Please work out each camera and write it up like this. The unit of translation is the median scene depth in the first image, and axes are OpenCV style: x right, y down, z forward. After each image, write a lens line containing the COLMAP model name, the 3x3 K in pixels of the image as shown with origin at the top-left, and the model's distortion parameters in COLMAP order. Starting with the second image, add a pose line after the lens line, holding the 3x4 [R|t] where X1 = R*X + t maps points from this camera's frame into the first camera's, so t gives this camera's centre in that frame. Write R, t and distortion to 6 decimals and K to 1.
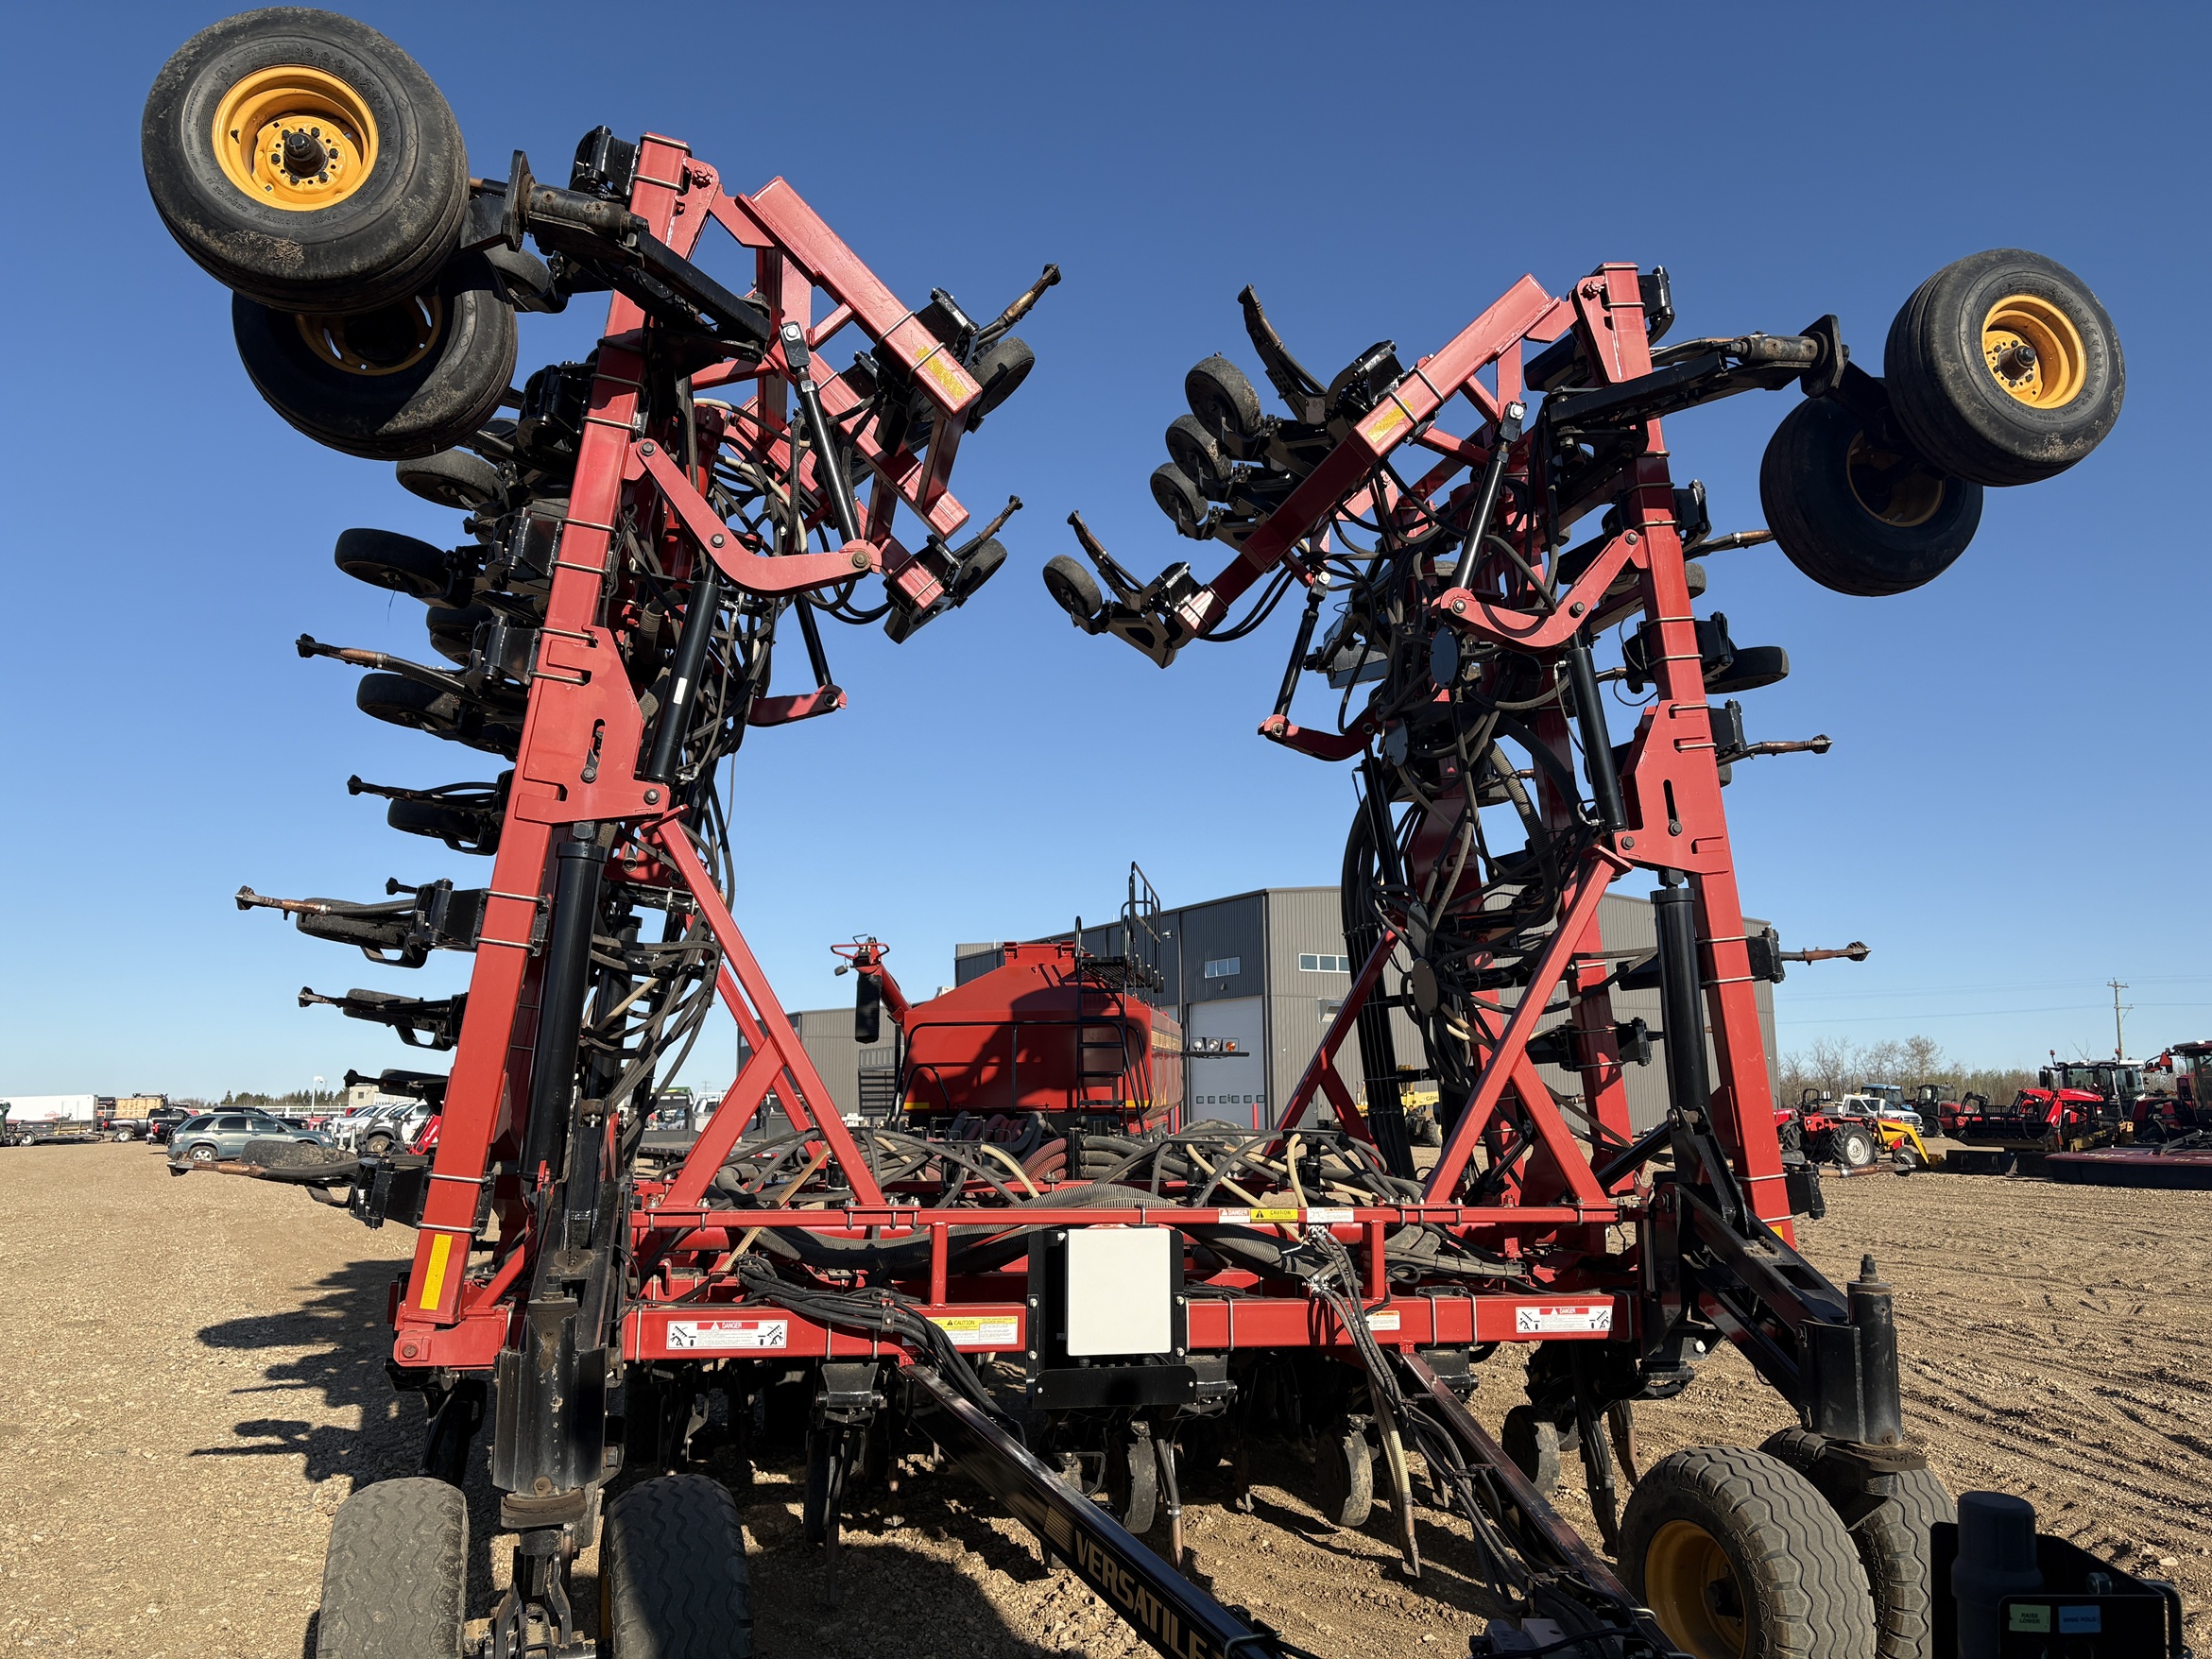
lens RADIAL K [[1665.9, 0, 1126.1], [0, 1665.9, 834.3], [0, 0, 1]] dist [0.035489, 0.000644]
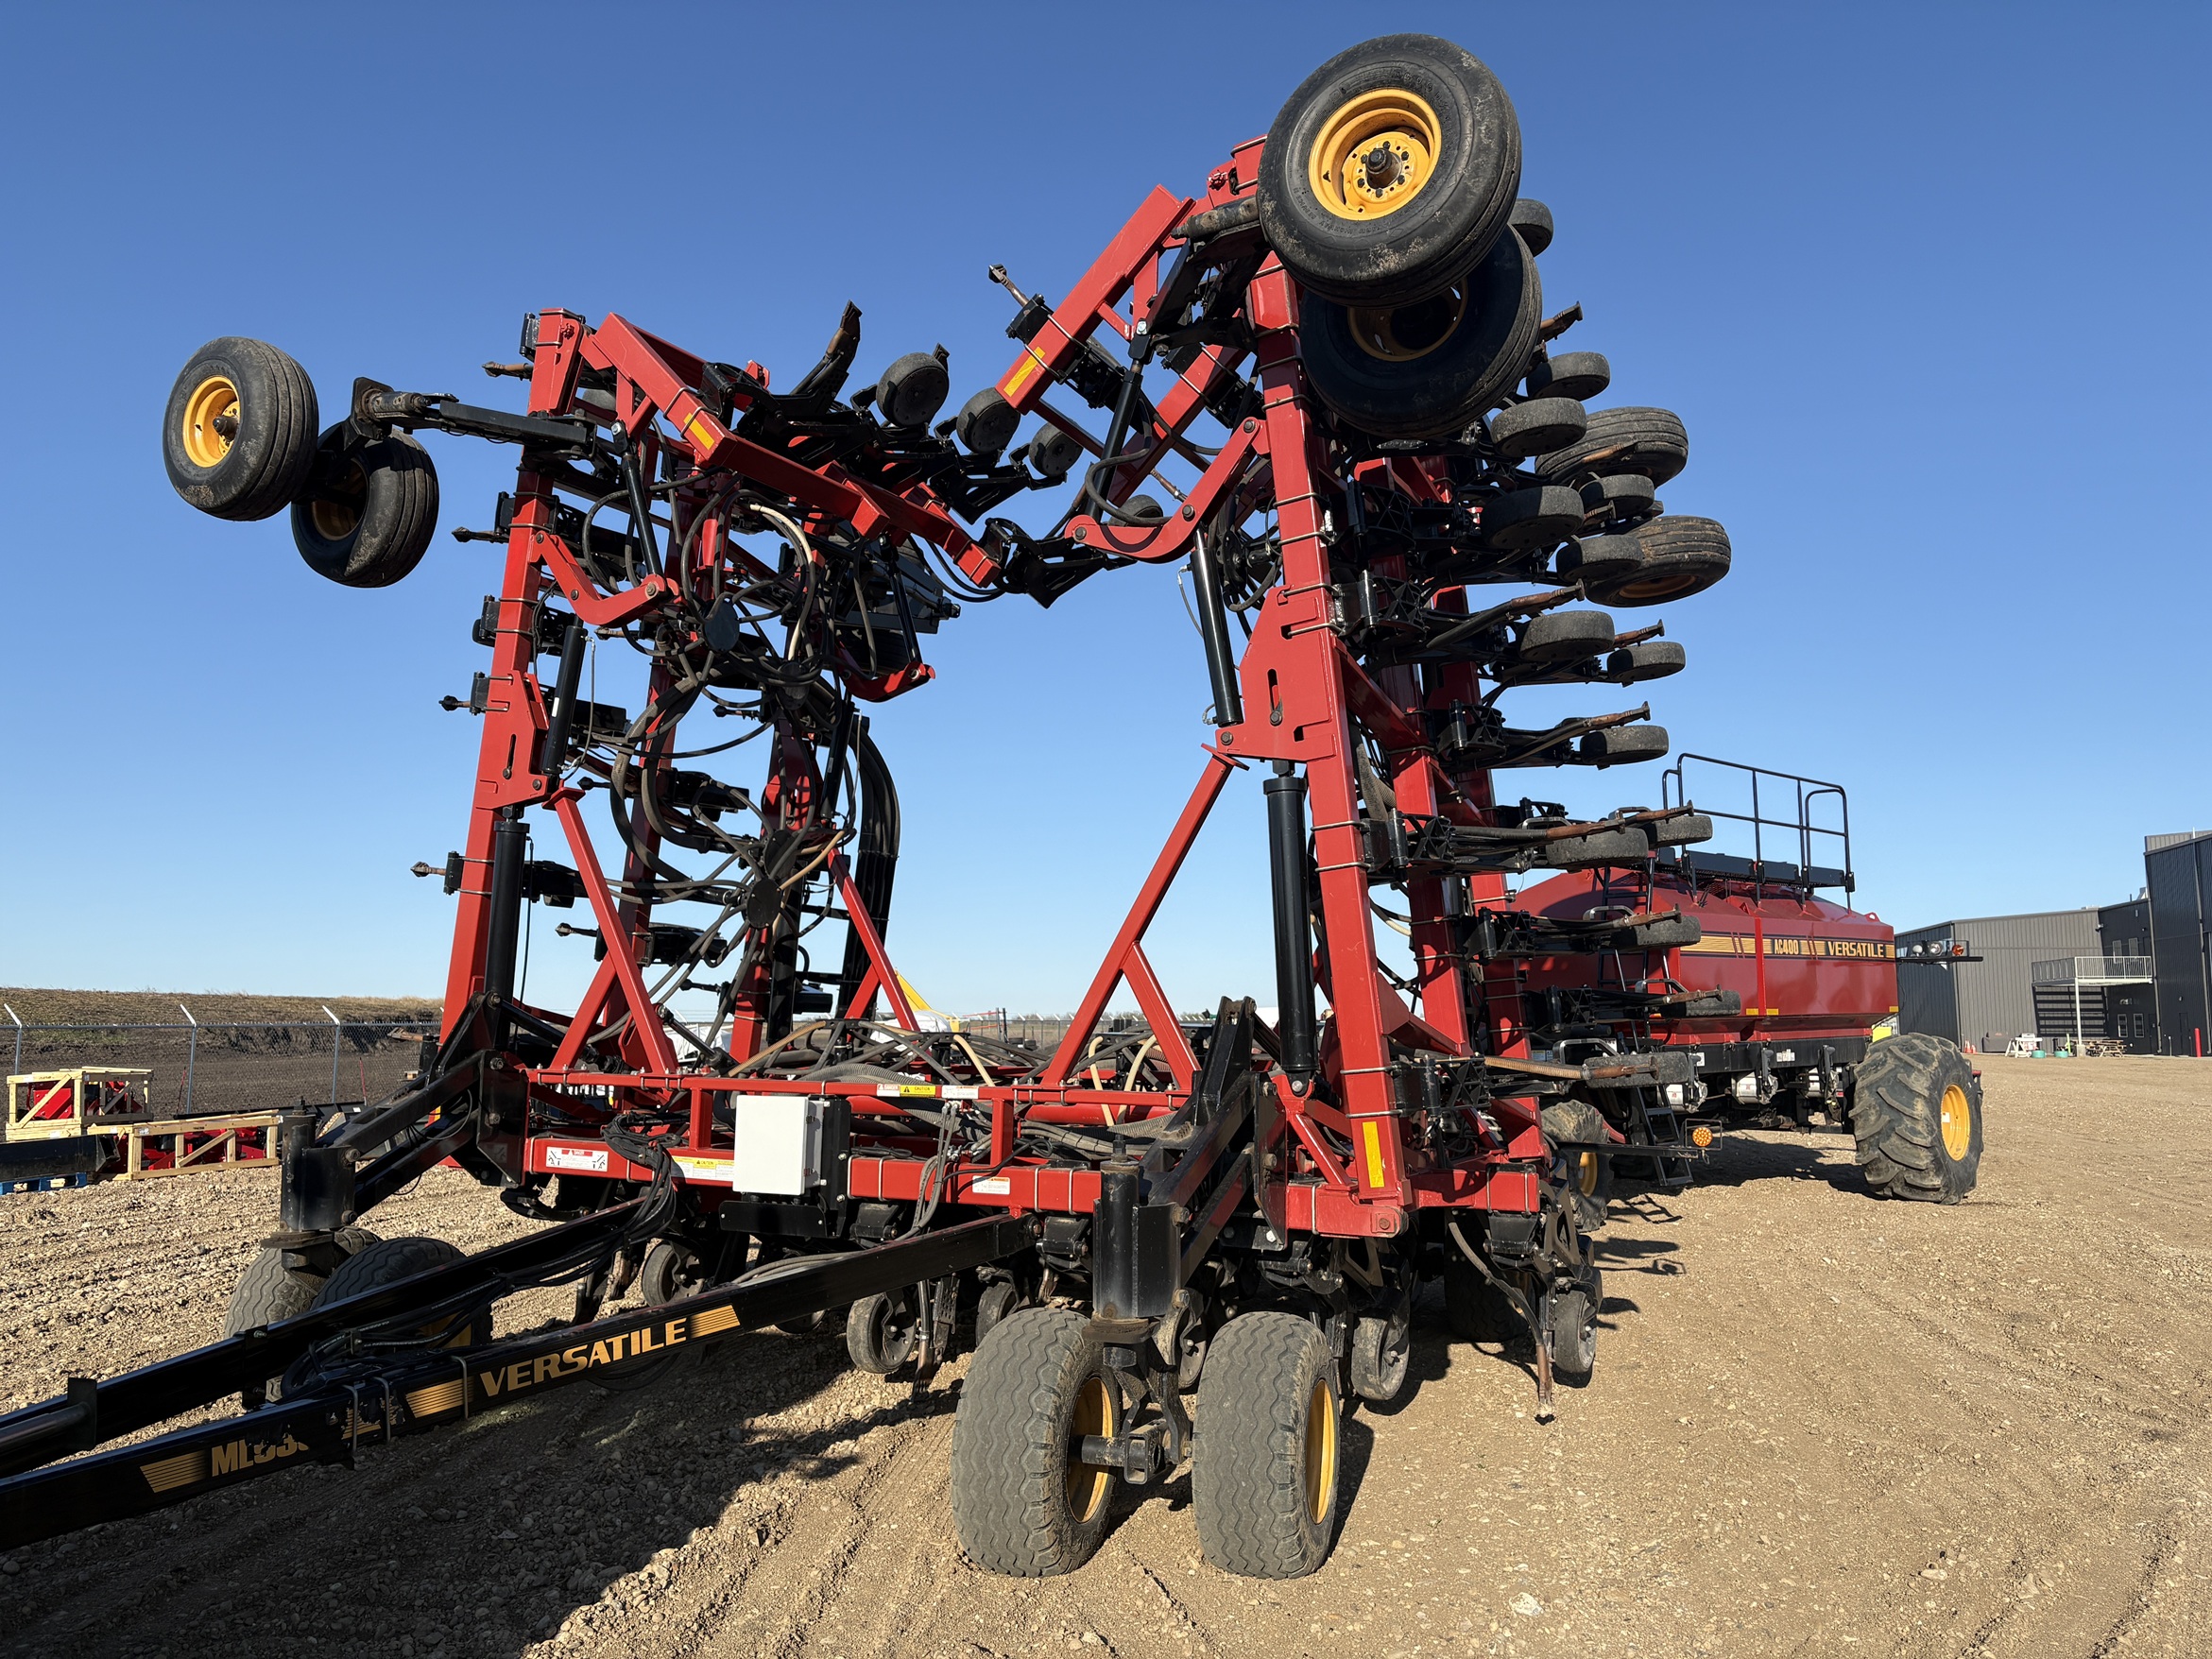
lens RADIAL K [[1665.9, 0, 1126.1], [0, 1665.9, 834.3], [0, 0, 1]] dist [0.035489, 0.000644]
pose [[0.763757, -0.065201, -0.642203, 0.856884], [0.096684, 0.995217, 0.013943, 0.040367], [0.638222, -0.072740, 0.766408, 0.185553]]
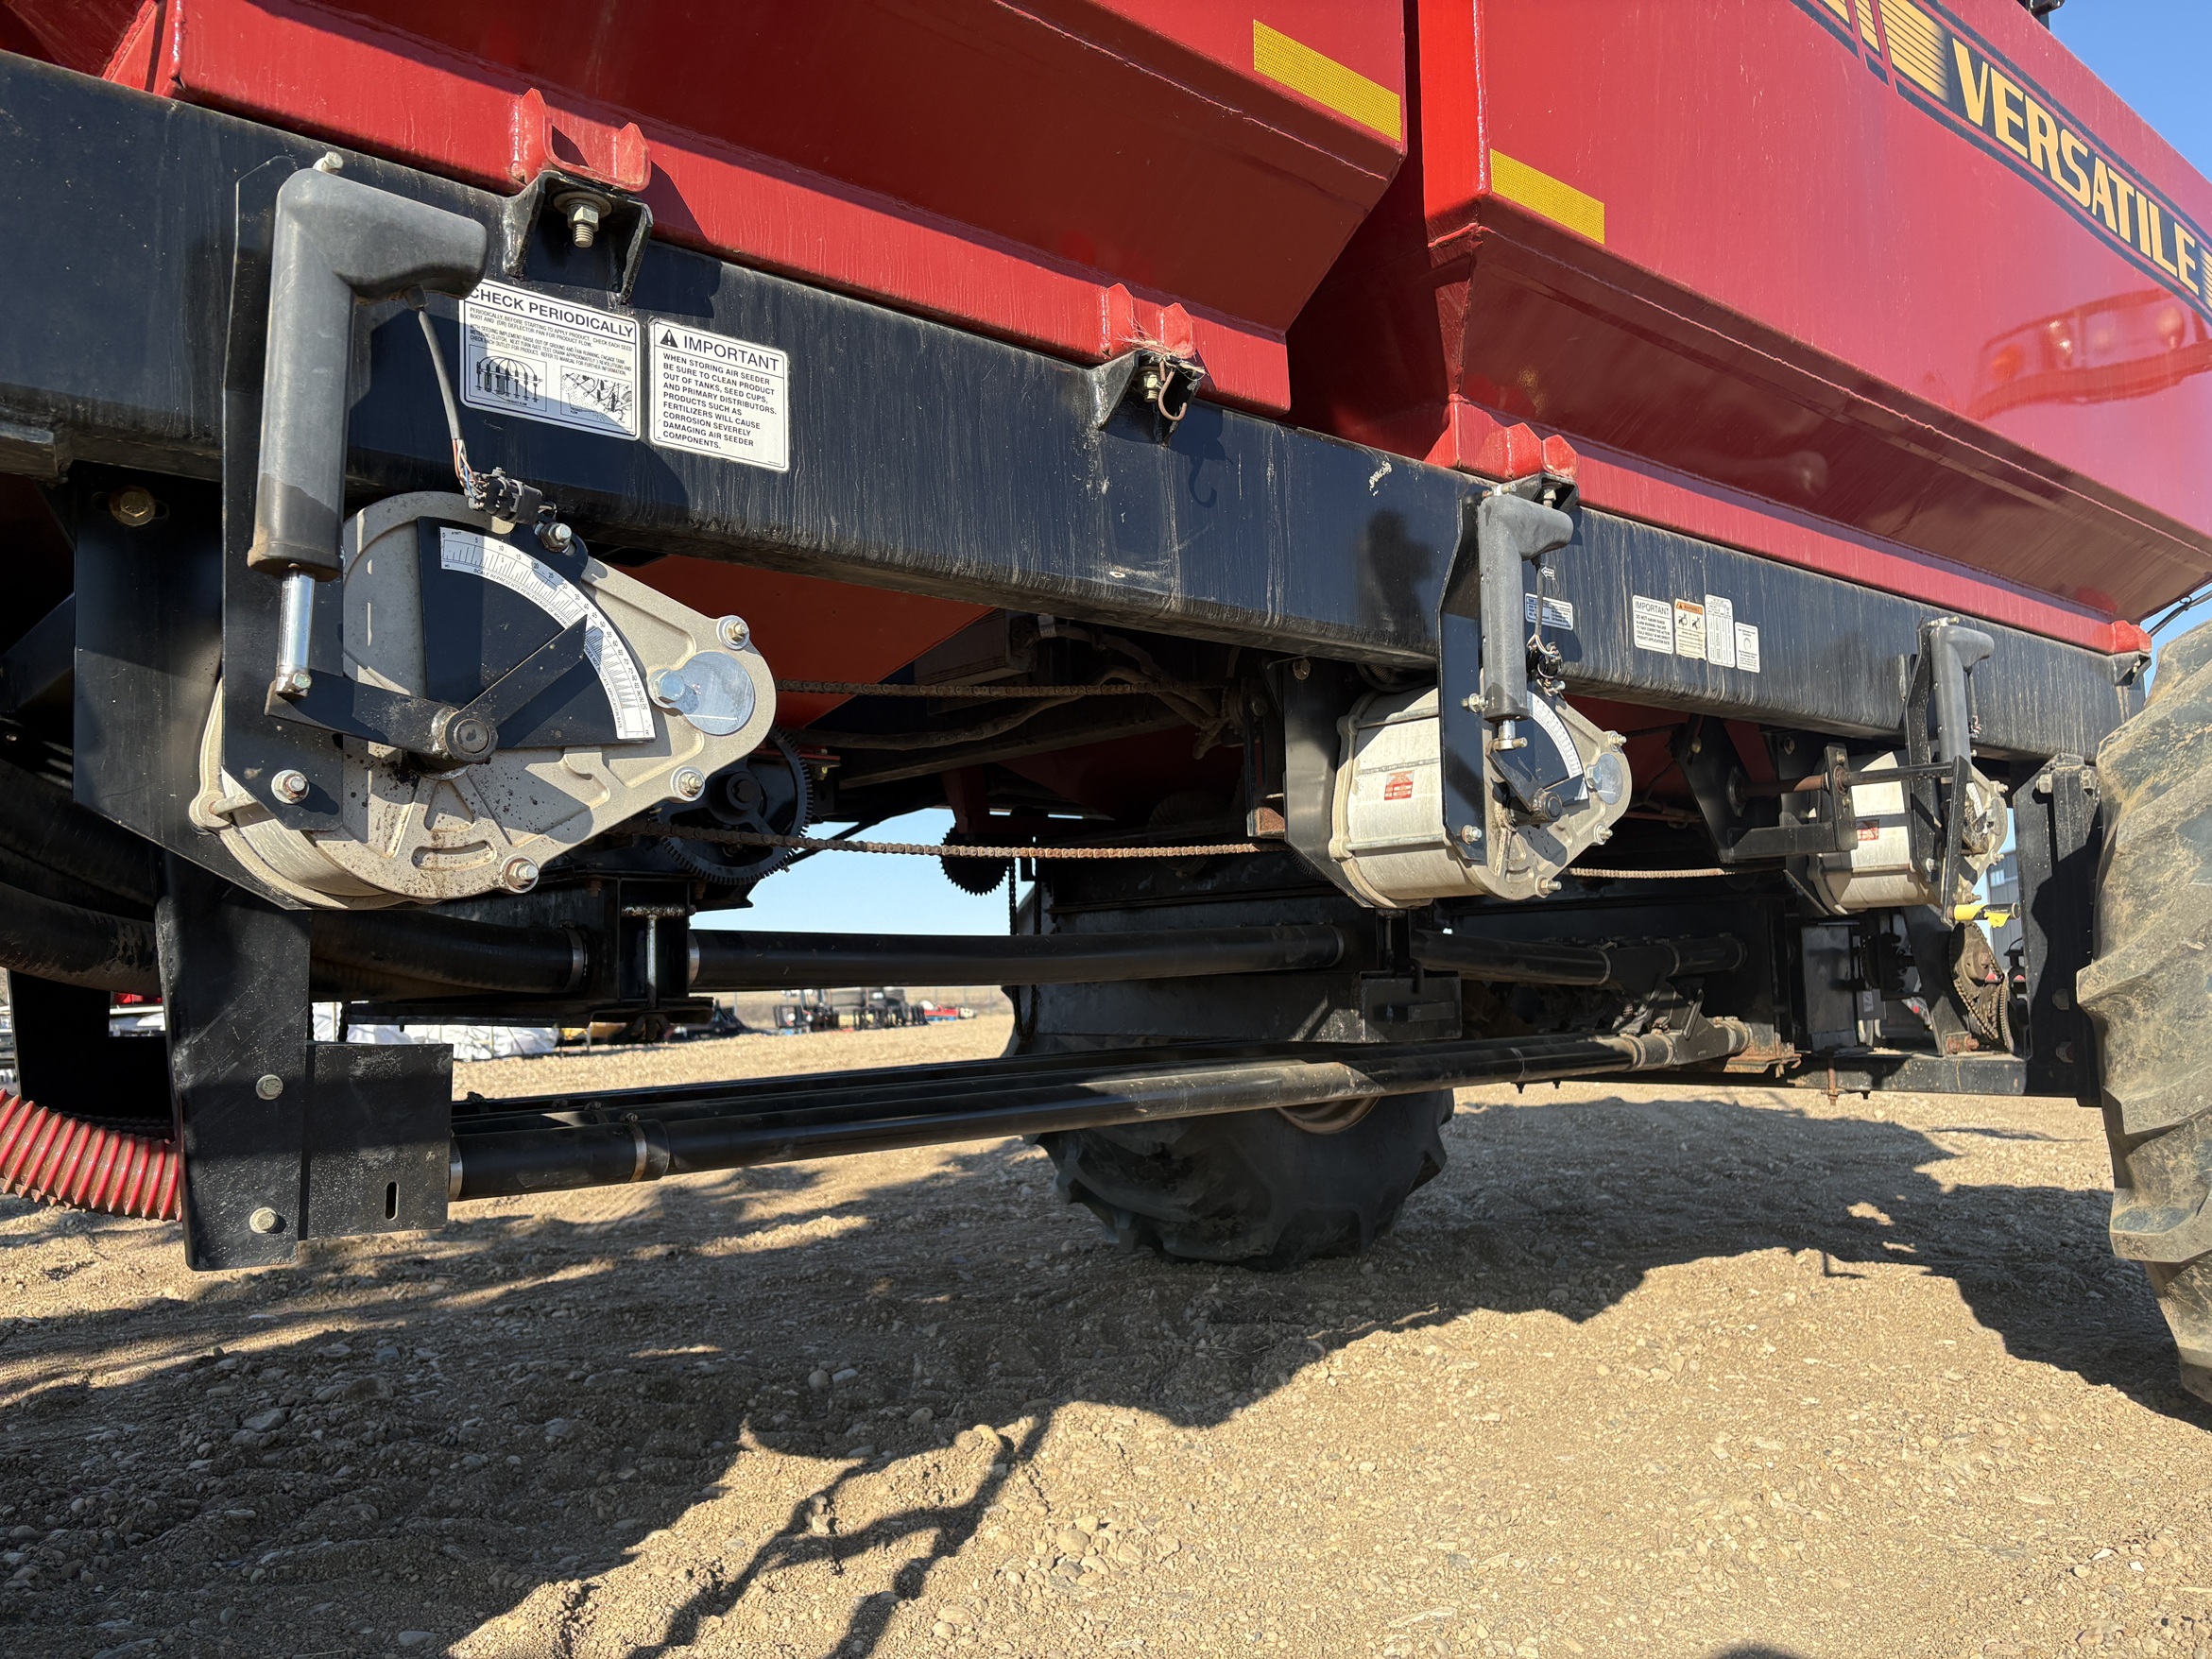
lens RADIAL K [[1681.1, 0, 1112.1], [0, 1681.1, 831.9], [0, 0, 1]] dist [0.036993, -0.030894]
pose [[0.724350, -0.076106, -0.685218, 0.173316], [0.122581, 0.992269, 0.019372, 0.512189], [0.678447, -0.098027, 0.728080, 2.255008]]
